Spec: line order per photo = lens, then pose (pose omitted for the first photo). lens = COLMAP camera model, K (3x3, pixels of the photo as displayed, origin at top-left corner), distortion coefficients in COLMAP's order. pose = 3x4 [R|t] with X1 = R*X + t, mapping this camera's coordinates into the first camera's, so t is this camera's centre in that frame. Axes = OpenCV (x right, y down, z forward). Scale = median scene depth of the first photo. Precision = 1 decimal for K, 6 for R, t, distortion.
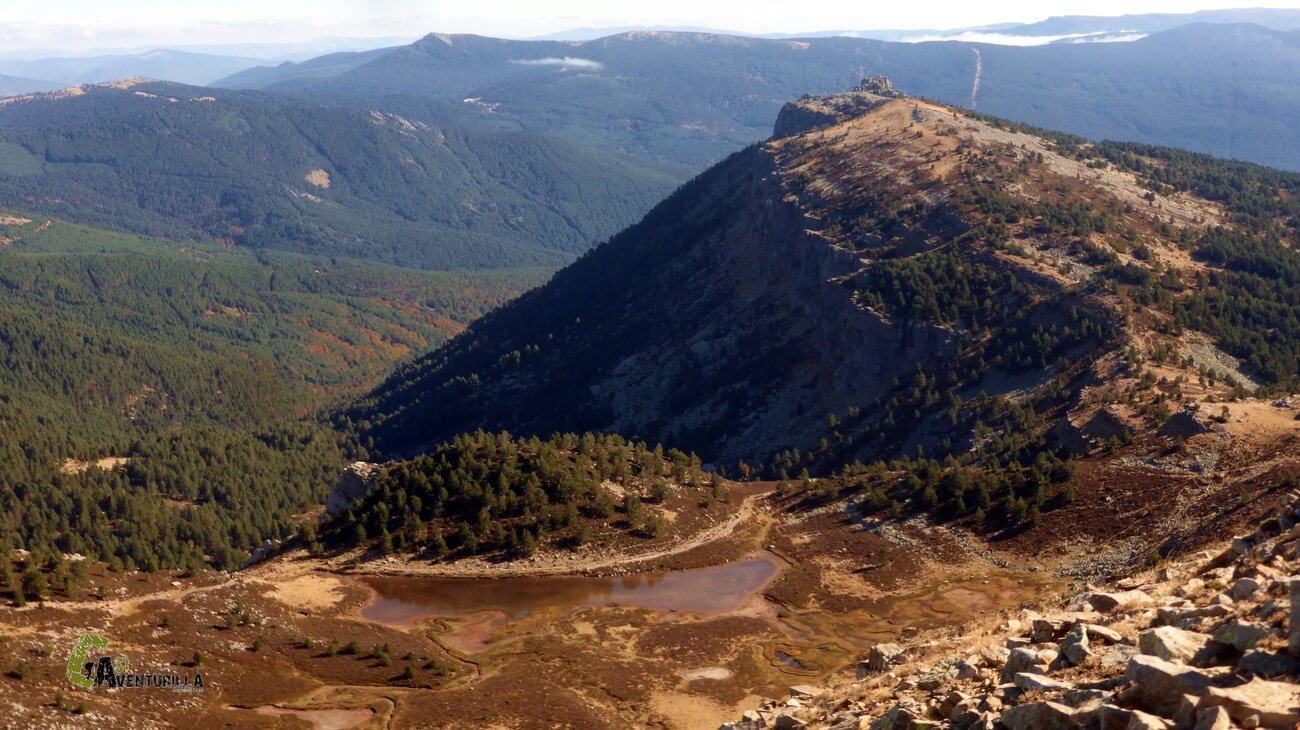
lens RADIAL K [[1917.7, 0, 650.9], [0, 1917.7, 372.4], [0, 0, 1]] dist [-0.146309, 0.000000]
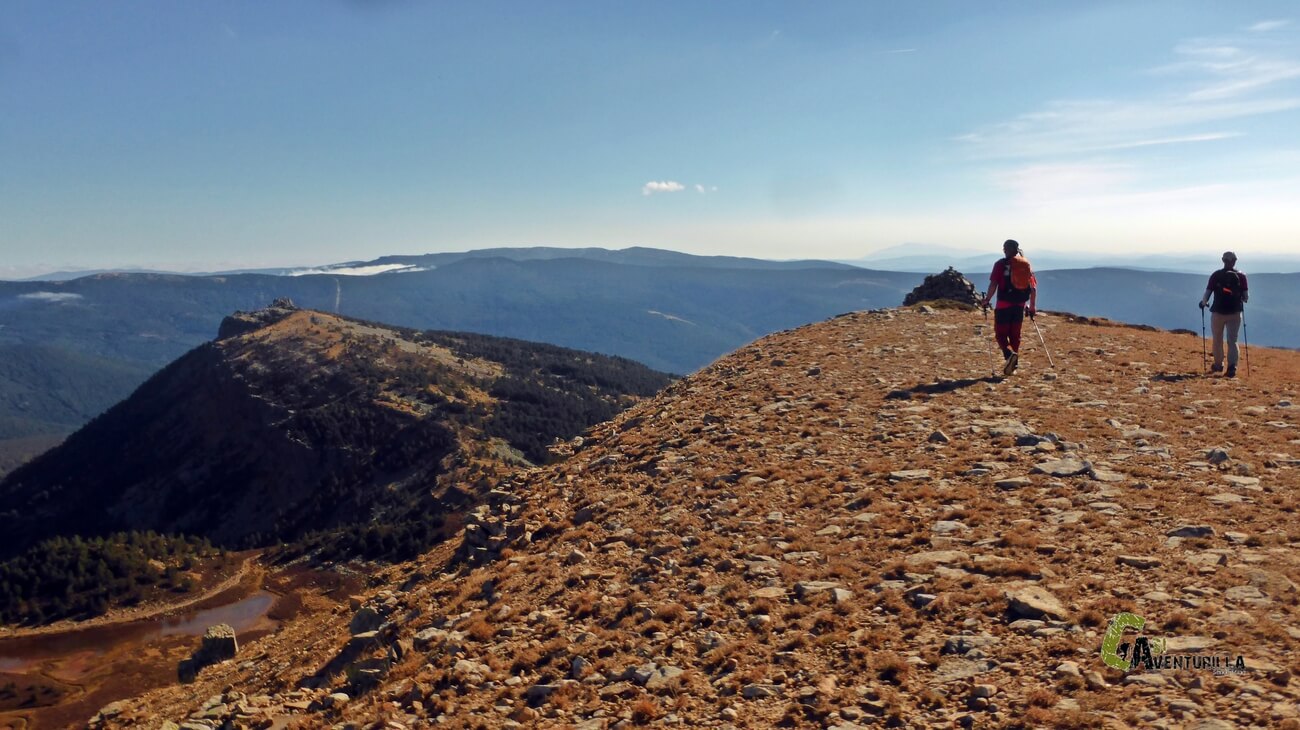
lens RADIAL K [[1917.7, 0, 648.8], [0, 1917.7, 359.8], [0, 0, 1]] dist [-0.146309, 0.000000]
pose [[0.876766, -0.044292, 0.478873, -0.399230], [0.101290, 0.990421, -0.093844, 0.081233], [-0.470129, 0.130785, 0.872854, -0.557922]]
